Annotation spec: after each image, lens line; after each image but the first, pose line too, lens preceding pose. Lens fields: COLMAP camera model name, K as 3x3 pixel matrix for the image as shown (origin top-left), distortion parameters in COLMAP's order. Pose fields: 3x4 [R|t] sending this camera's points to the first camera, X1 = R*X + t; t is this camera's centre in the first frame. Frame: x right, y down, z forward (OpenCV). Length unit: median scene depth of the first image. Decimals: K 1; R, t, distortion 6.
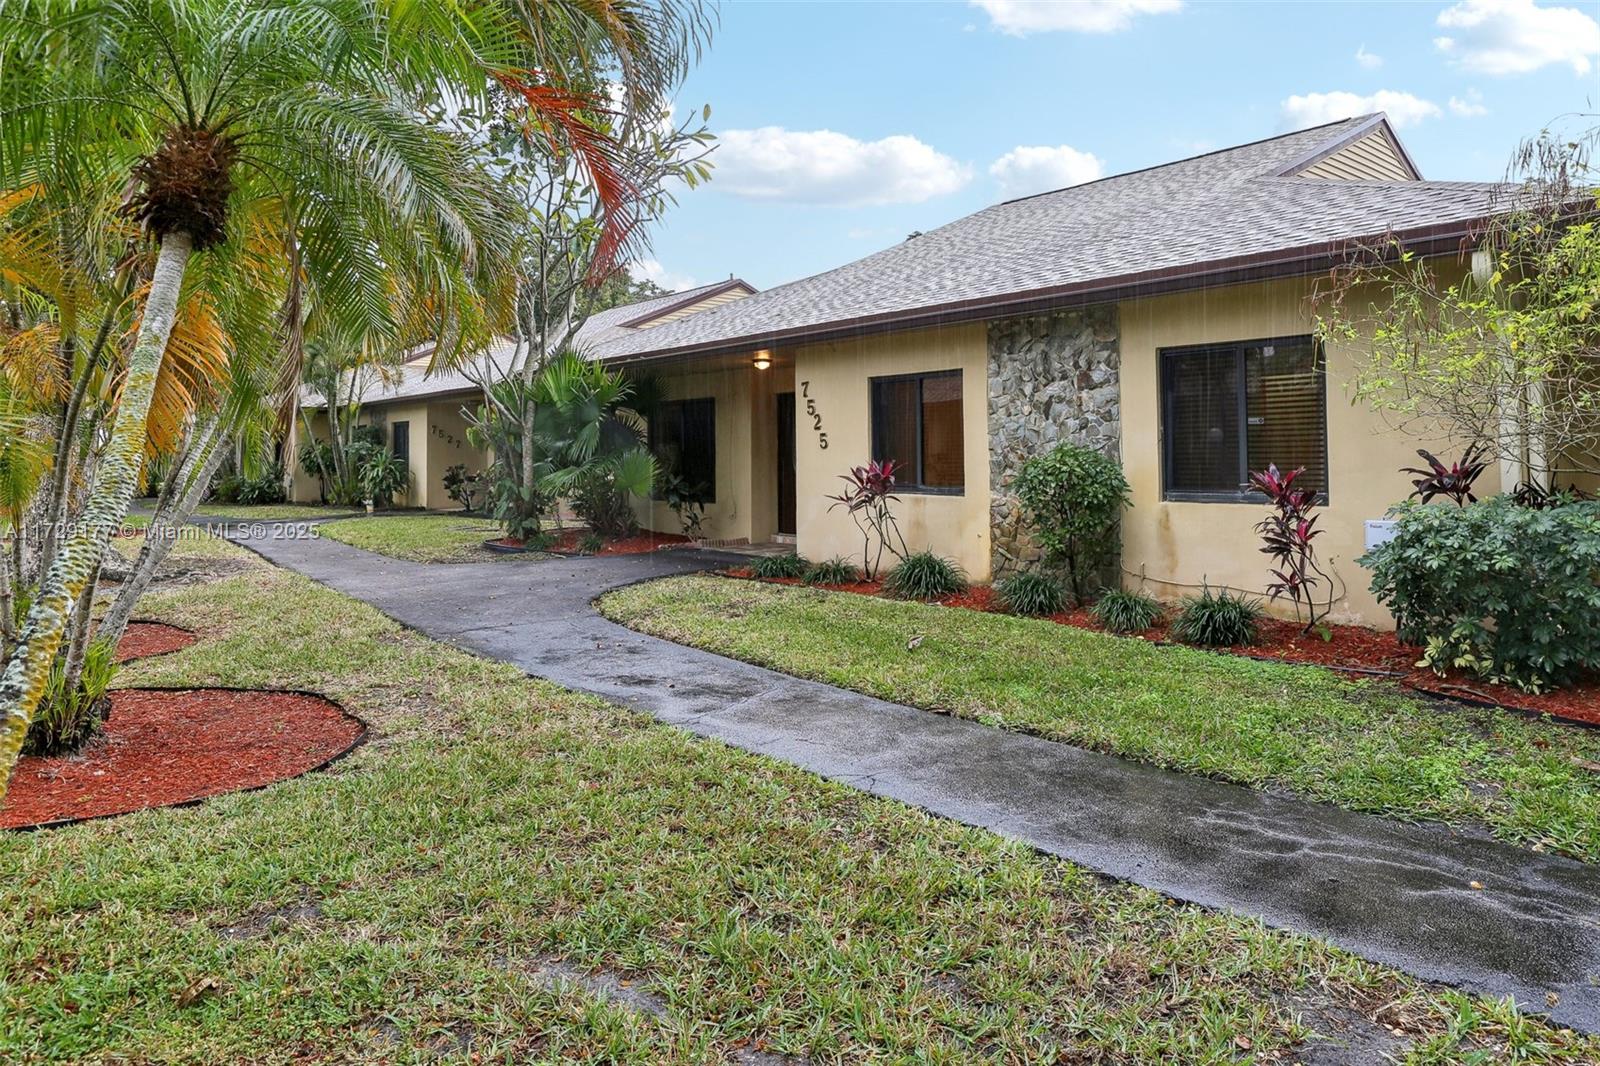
lens RADIAL K [[971.0, 0, 801.3], [0, 971.0, 420.1], [0, 0, 1]] dist [-0.001299, -0.000056]
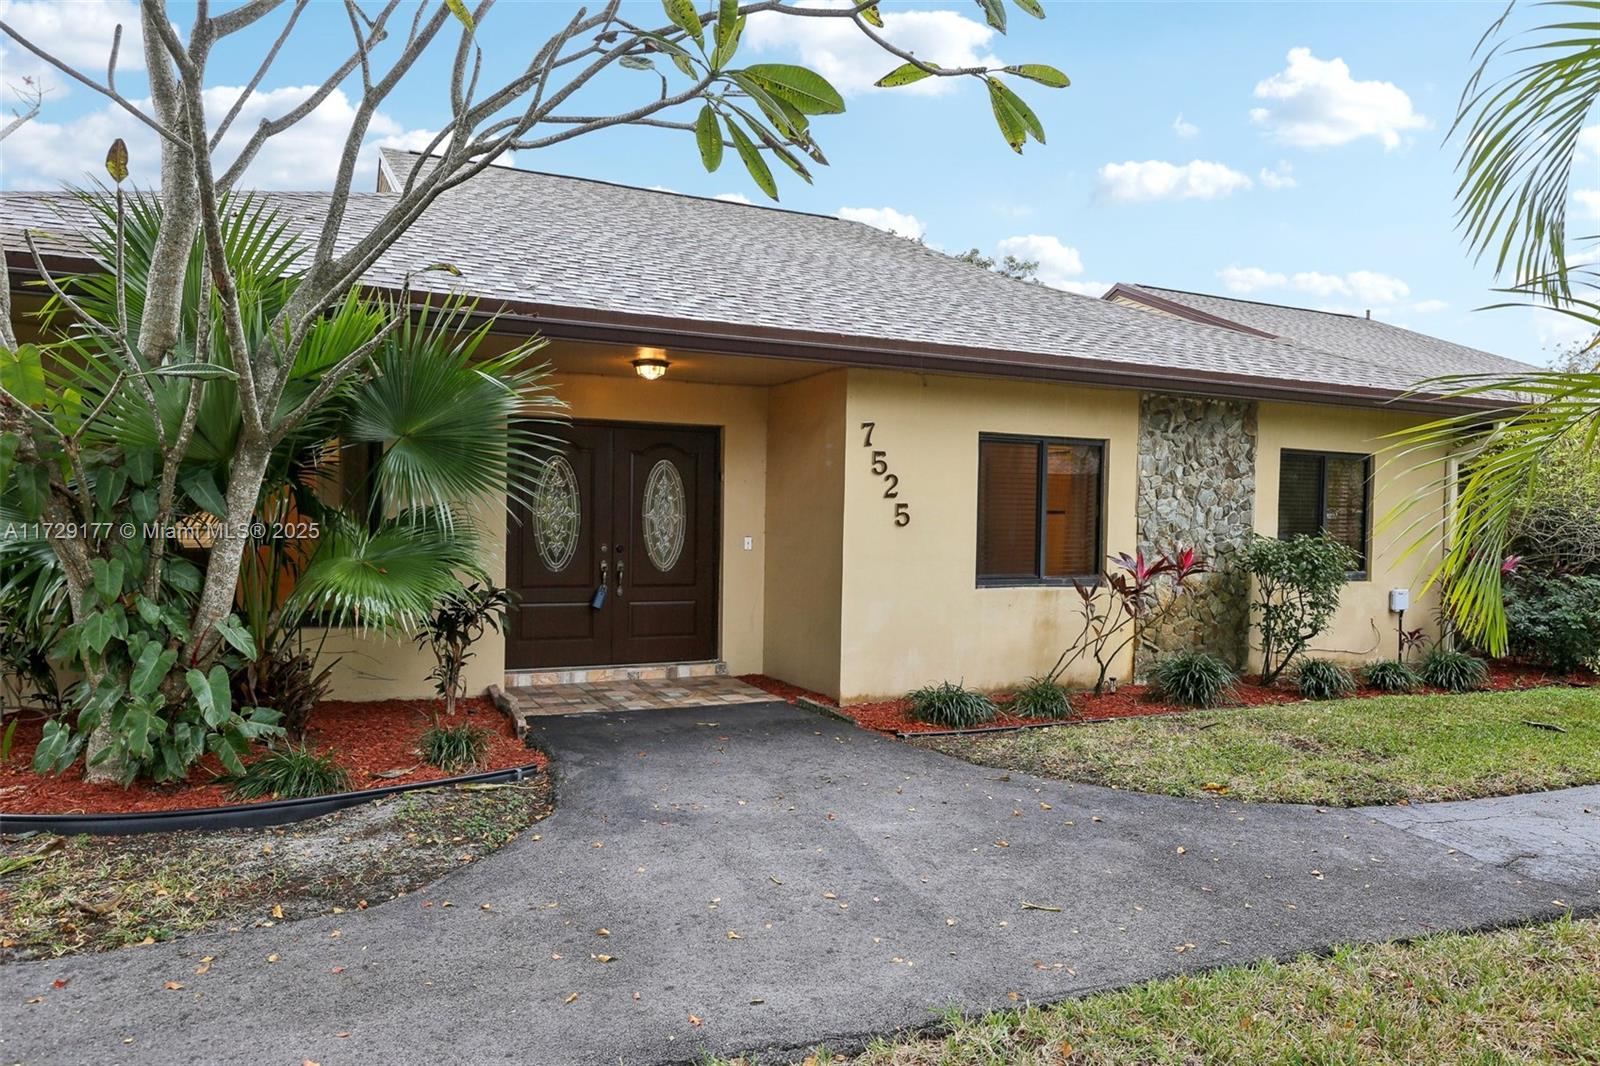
lens RADIAL K [[1071.5, 0, 800.0], [0, 1071.5, 533.0], [0, 0, 1]] dist [-0.002922, -0.000490]
pose [[0.266195, -0.000266, 0.963919, -0.872172], [-0.055424, 0.998341, 0.015582, 0.032212], [-0.962325, -0.057572, 0.265739, 1.060843]]
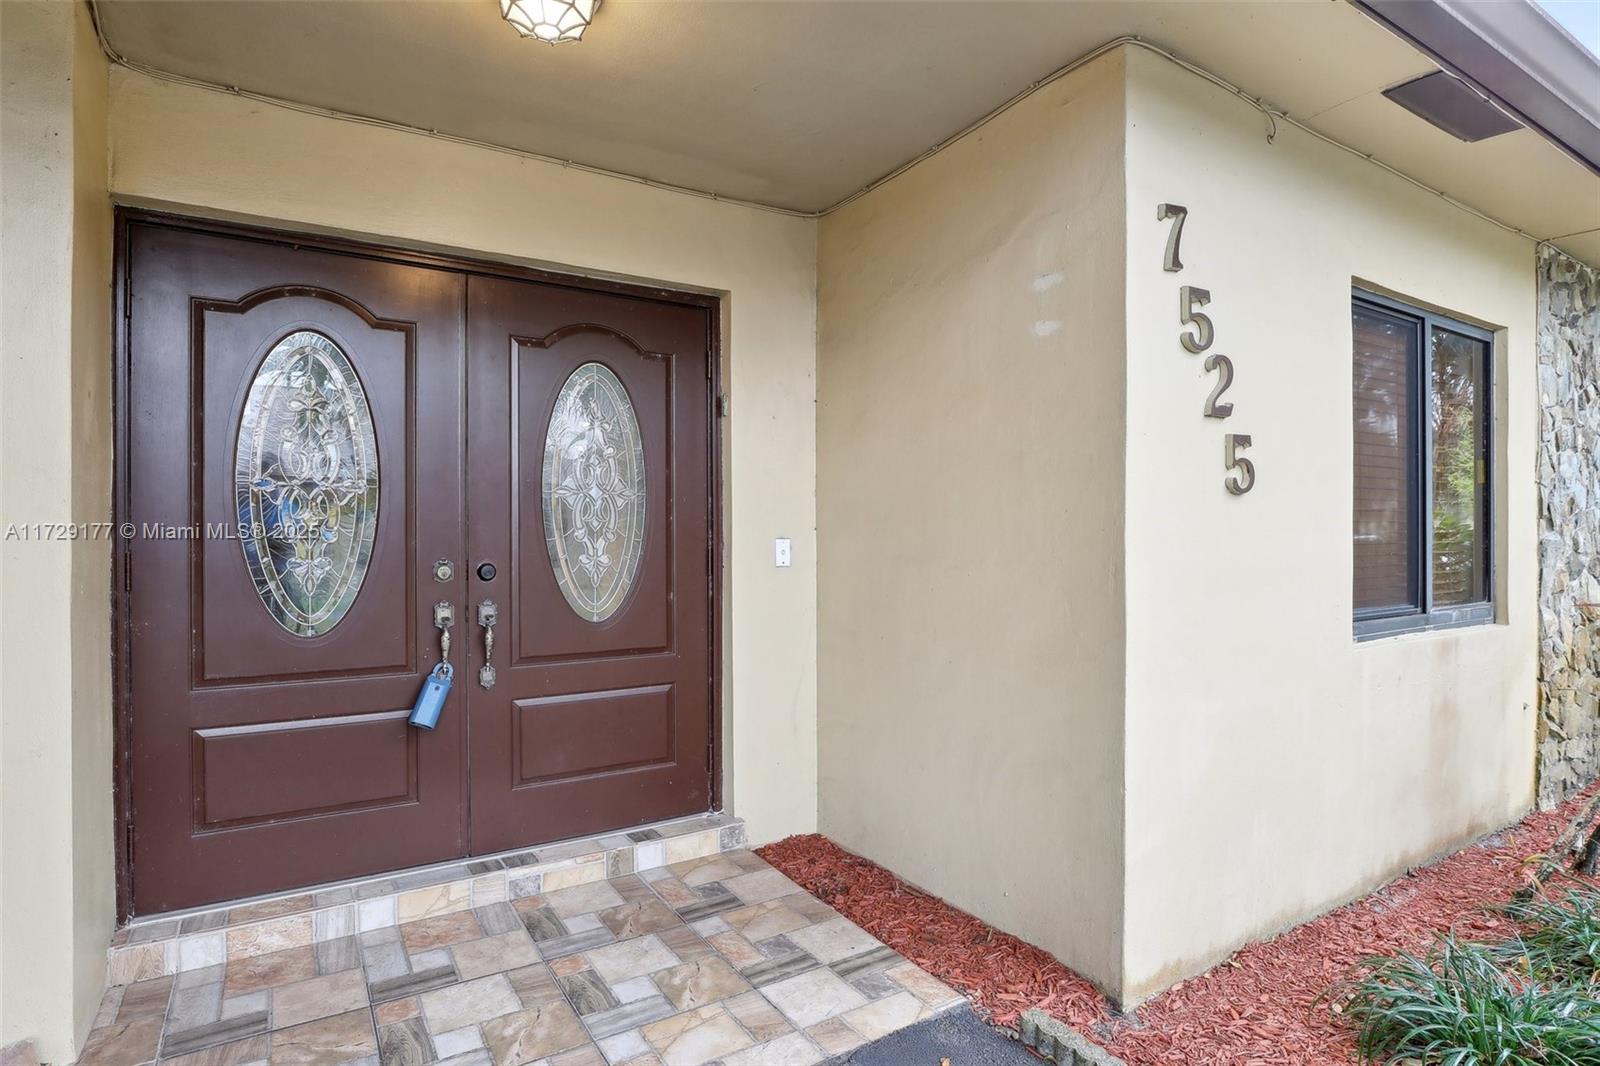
lens RADIAL K [[829.6, 0, 800.0], [0, 829.6, 533.0], [0, 0, 1]] dist [-0.001369, -0.000441]
pose [[0.148160, 0.013379, 0.988873, -0.255814], [-0.034514, 0.999369, -0.008350, 0.055173], [-0.988361, -0.032893, 0.148528, 1.319437]]
